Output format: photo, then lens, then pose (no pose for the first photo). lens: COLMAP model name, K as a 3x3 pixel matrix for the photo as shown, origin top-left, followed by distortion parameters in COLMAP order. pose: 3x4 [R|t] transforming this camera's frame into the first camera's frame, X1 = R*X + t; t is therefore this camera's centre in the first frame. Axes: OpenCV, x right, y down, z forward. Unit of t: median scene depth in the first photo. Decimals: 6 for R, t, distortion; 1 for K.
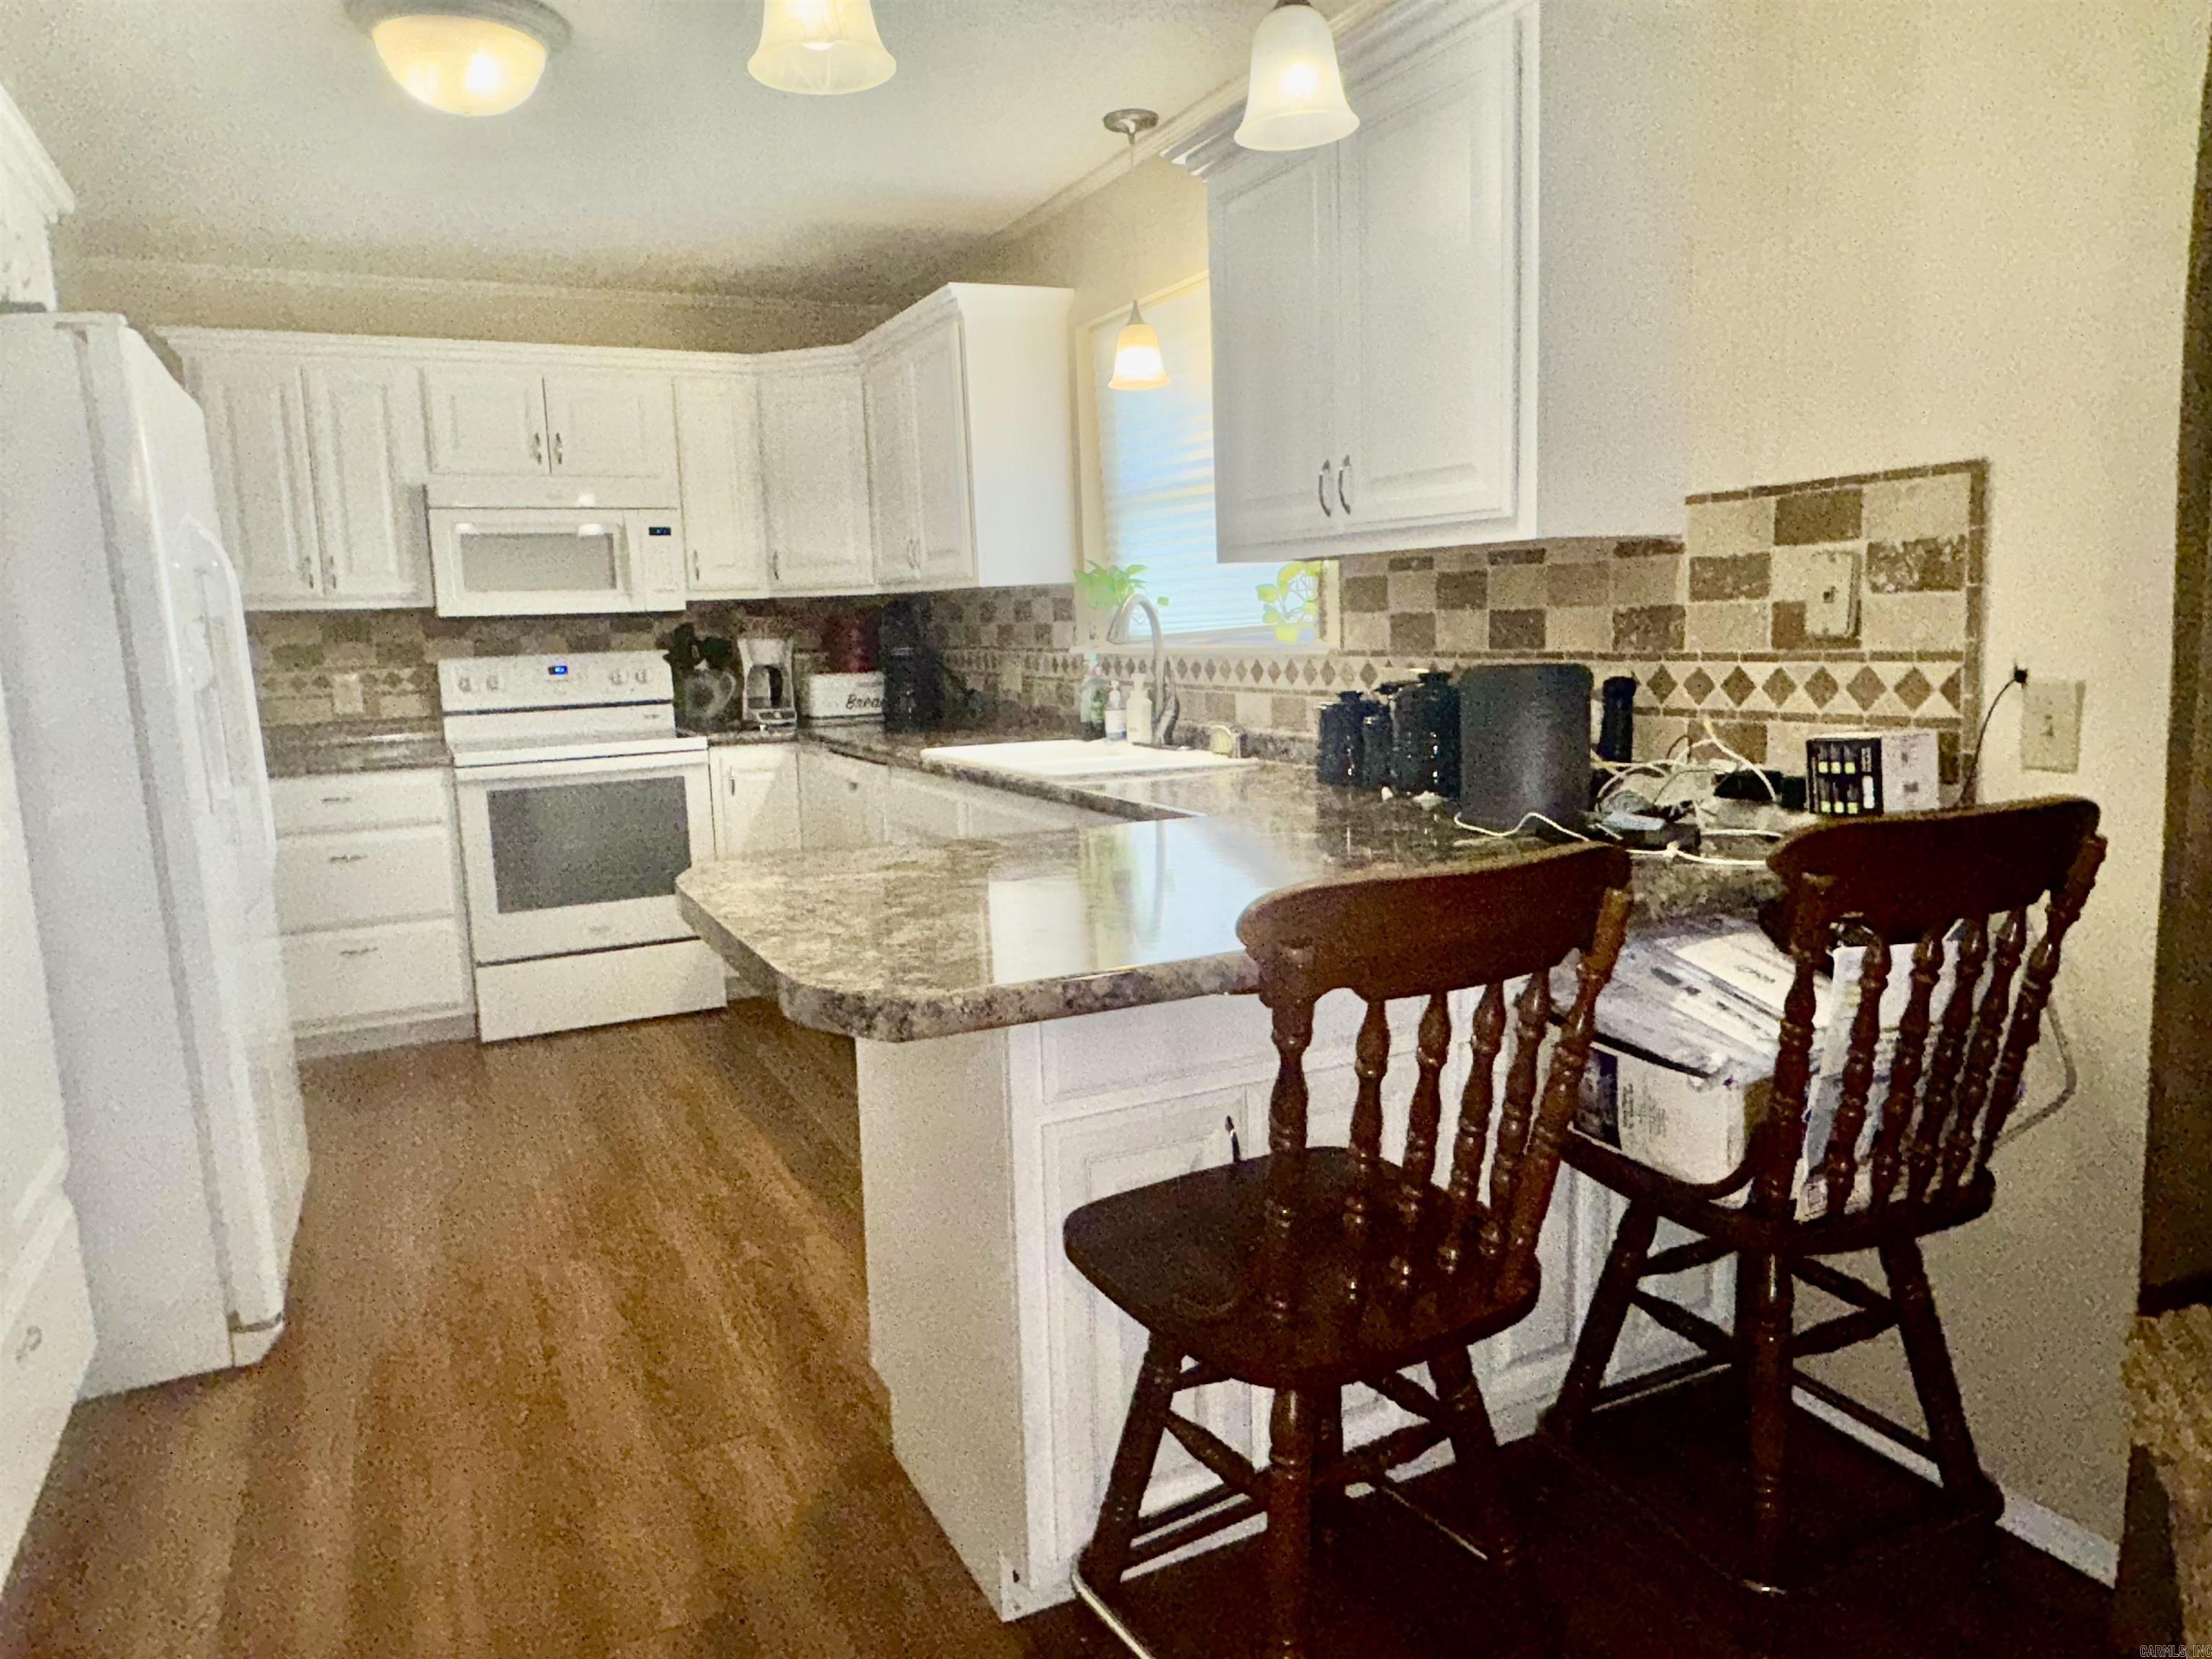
lens RADIAL K [[1462.3, 0, 1103.4], [0, 1462.3, 829.4], [0, 0, 1]] dist [-0.011577, 0.003082]
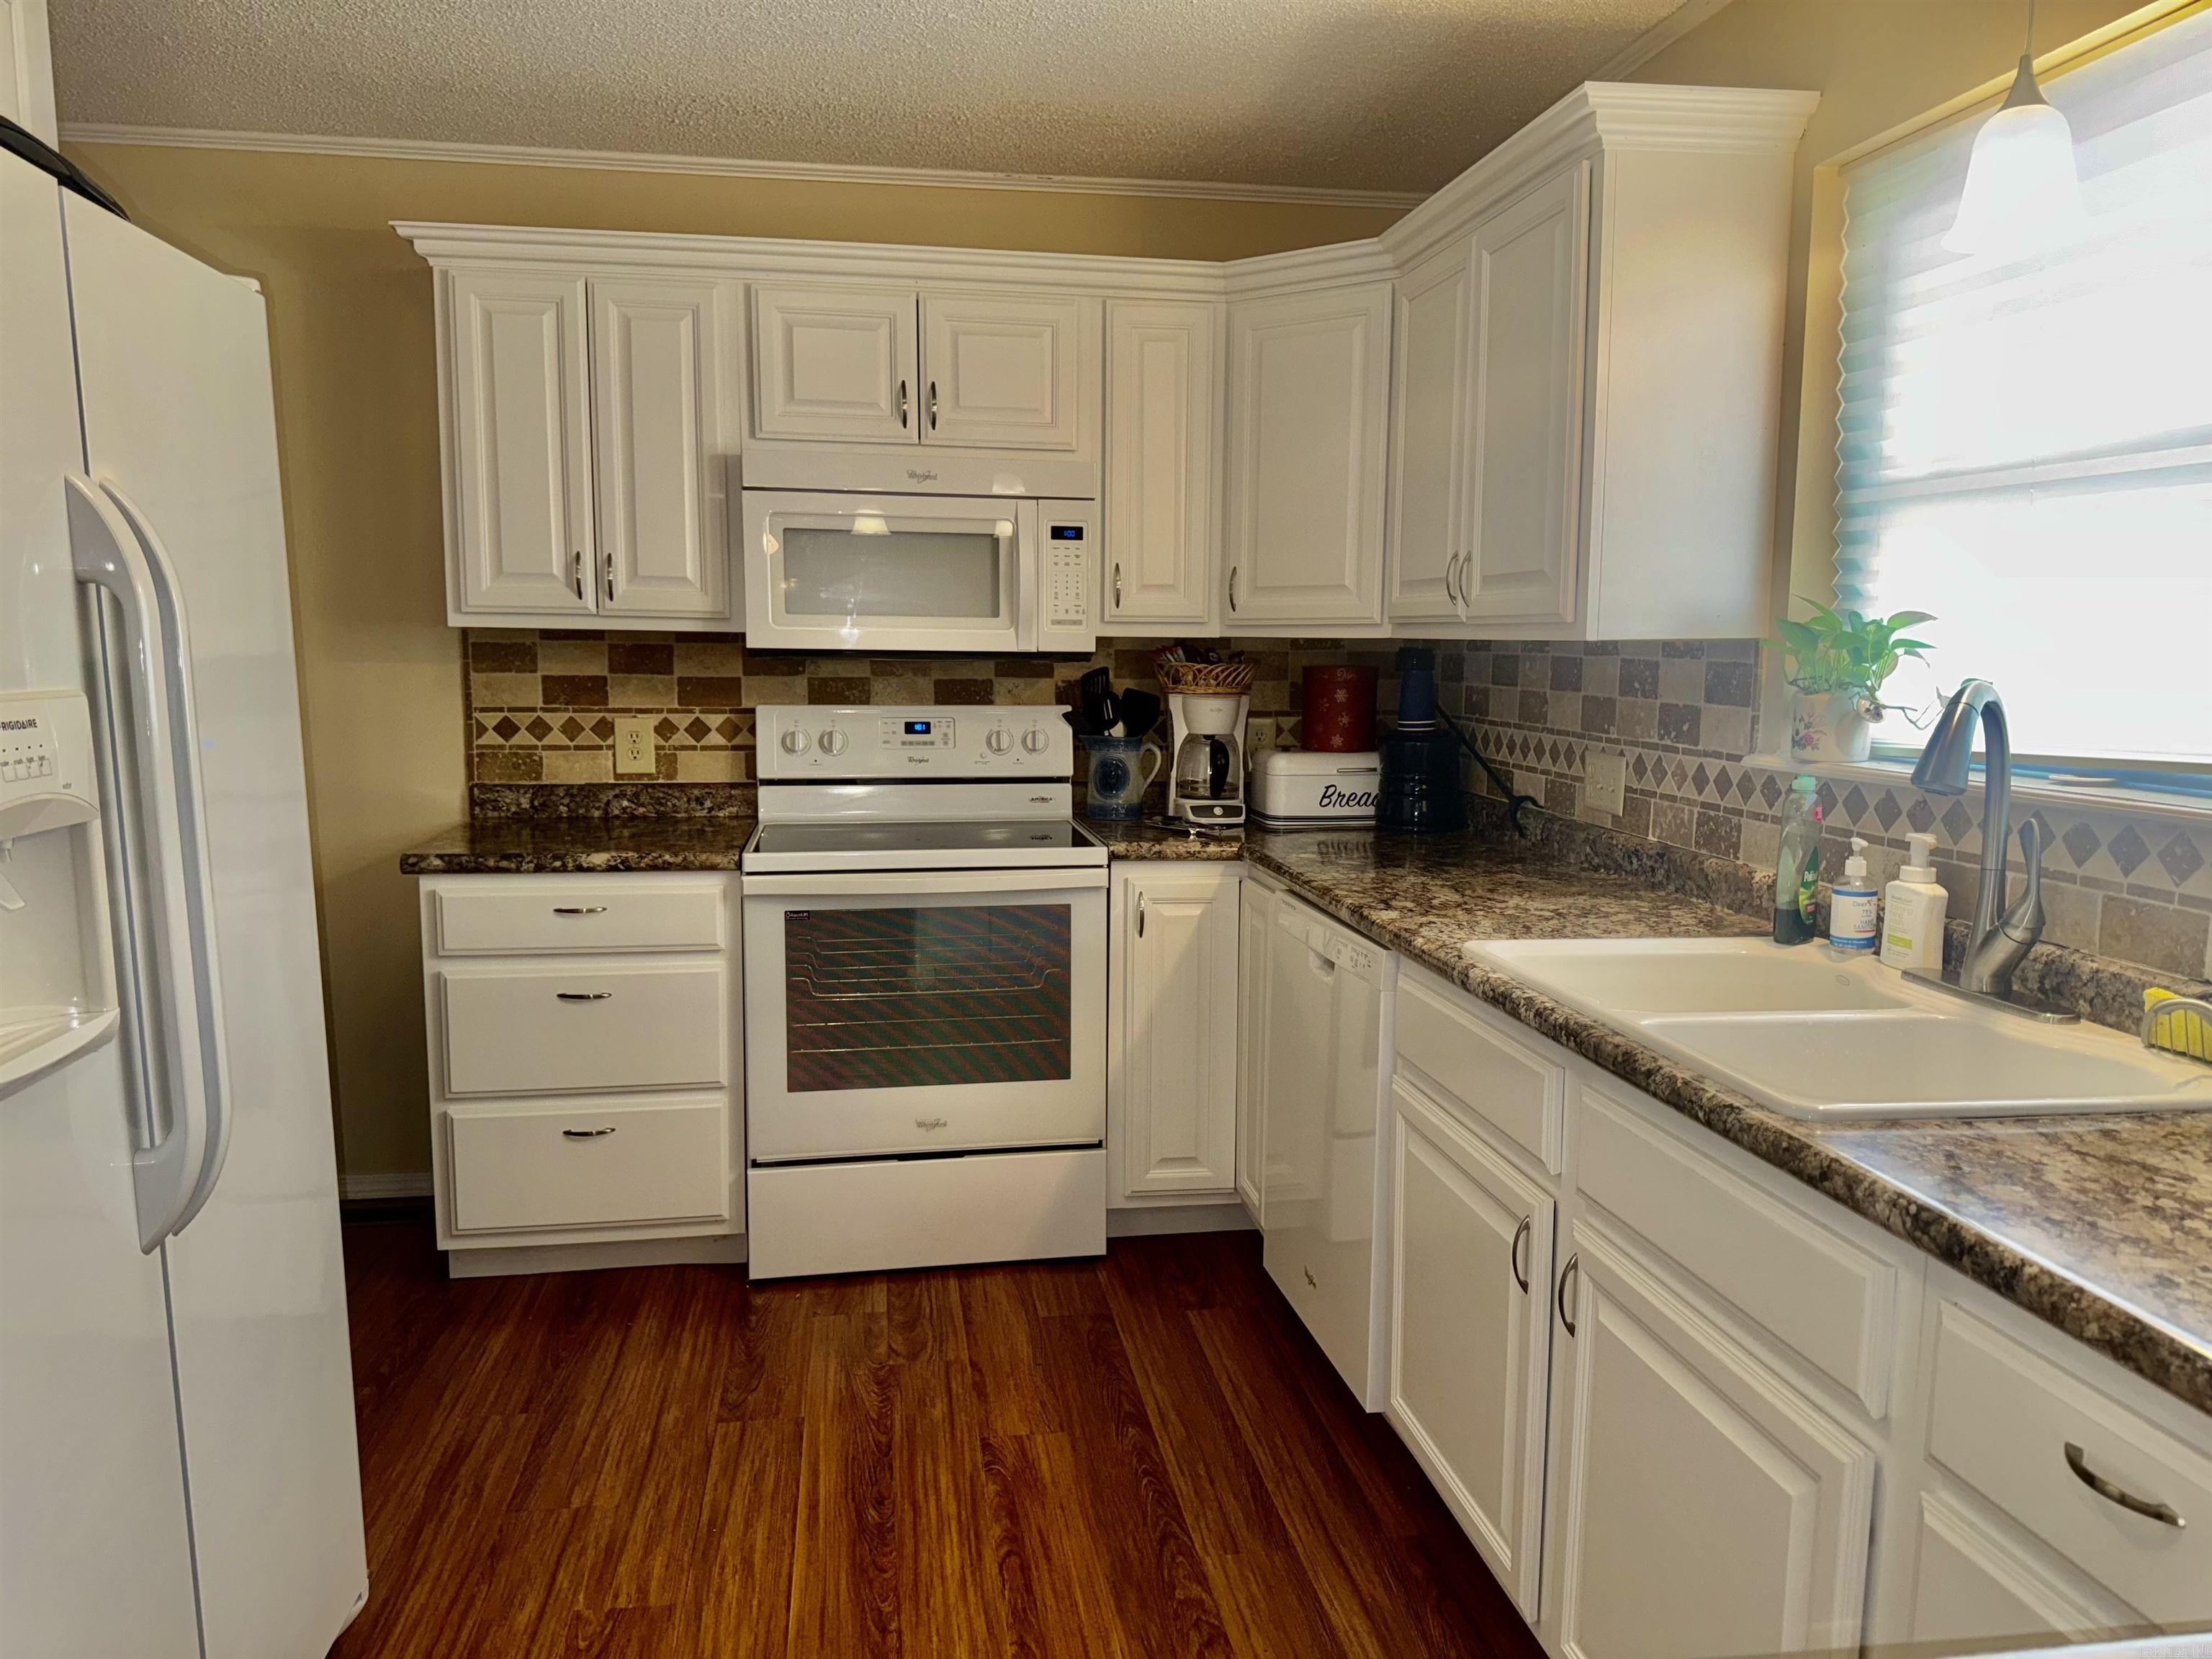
lens RADIAL K [[1531.8, 0, 1110.5], [0, 1531.8, 840.9], [0, 0, 1]] dist [0.072383, -0.071818]
pose [[0.955016, 0.078629, -0.285939, -0.078172], [-0.081507, 0.996671, 0.001842, -0.071120], [0.285132, 0.021547, 0.958246, 0.359985]]
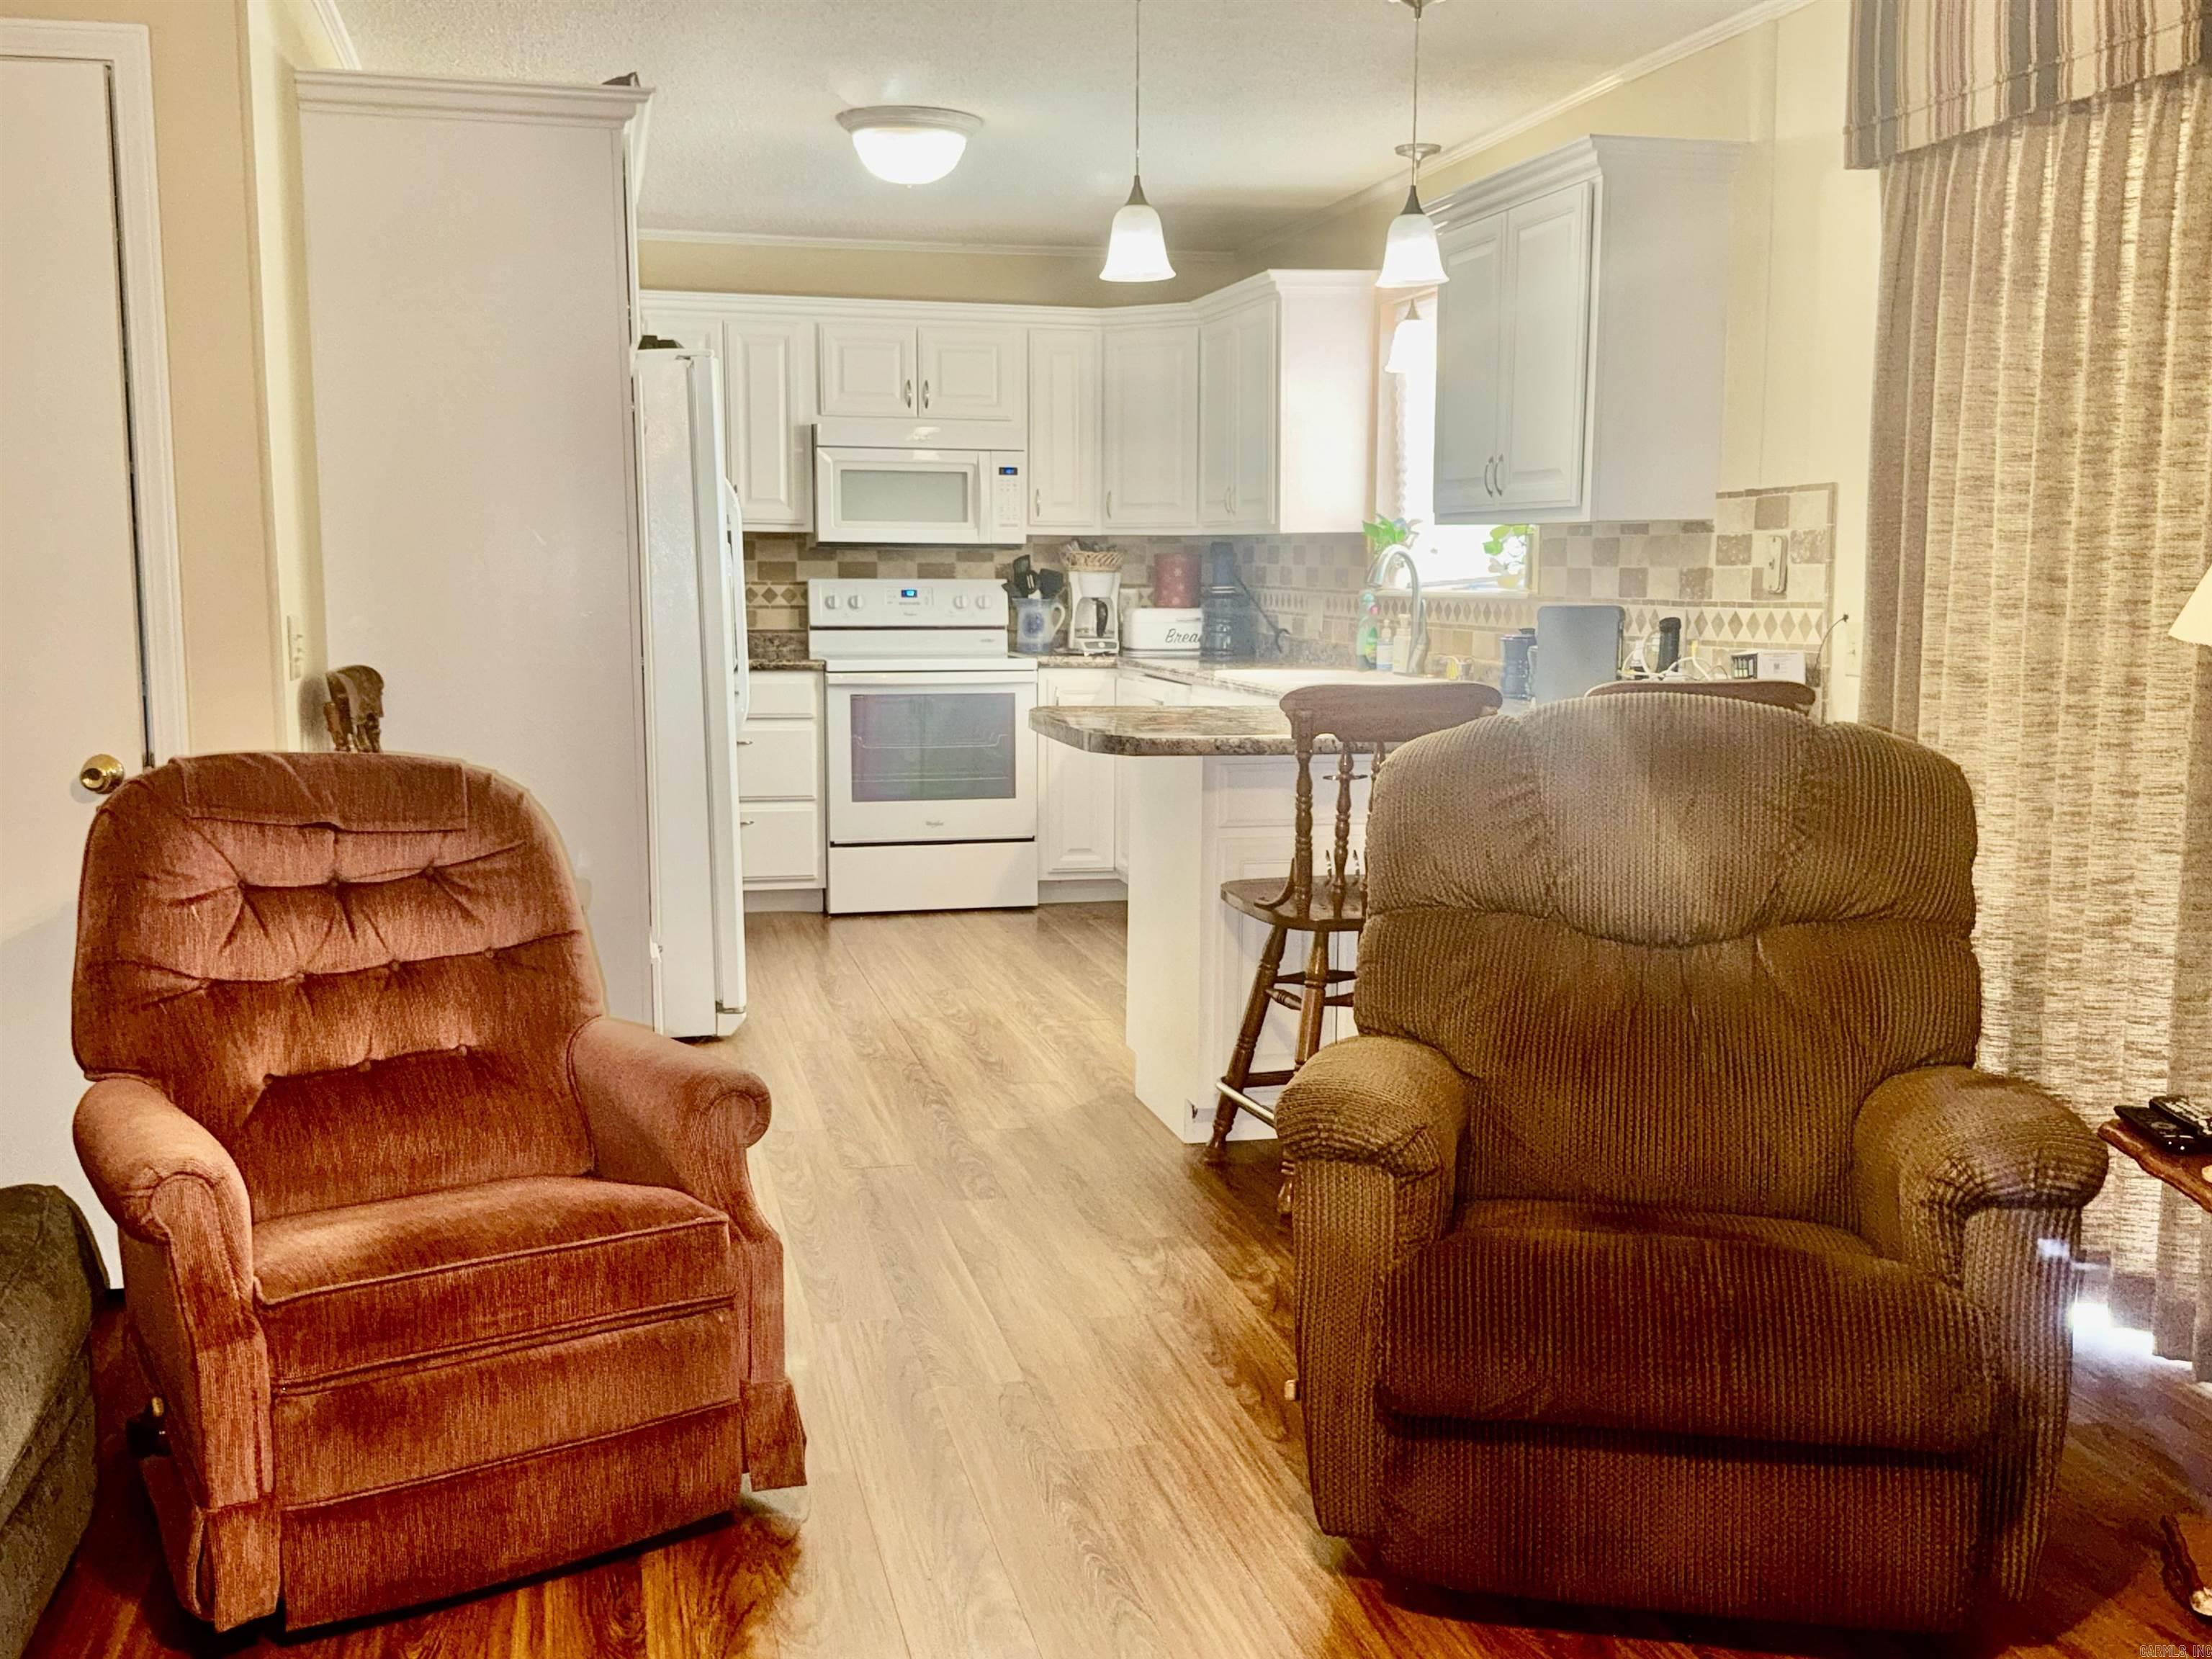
lens RADIAL K [[2222.8, 0, 1094.1], [0, 2222.8, 895.3], [0, 0, 1]] dist [0.053385, 0.000000]
pose [[0.973070, 0.069946, -0.219641, 0.162120], [-0.068404, 0.997550, 0.014629, 0.092915], [0.220126, 0.000790, 0.975471, -0.670281]]
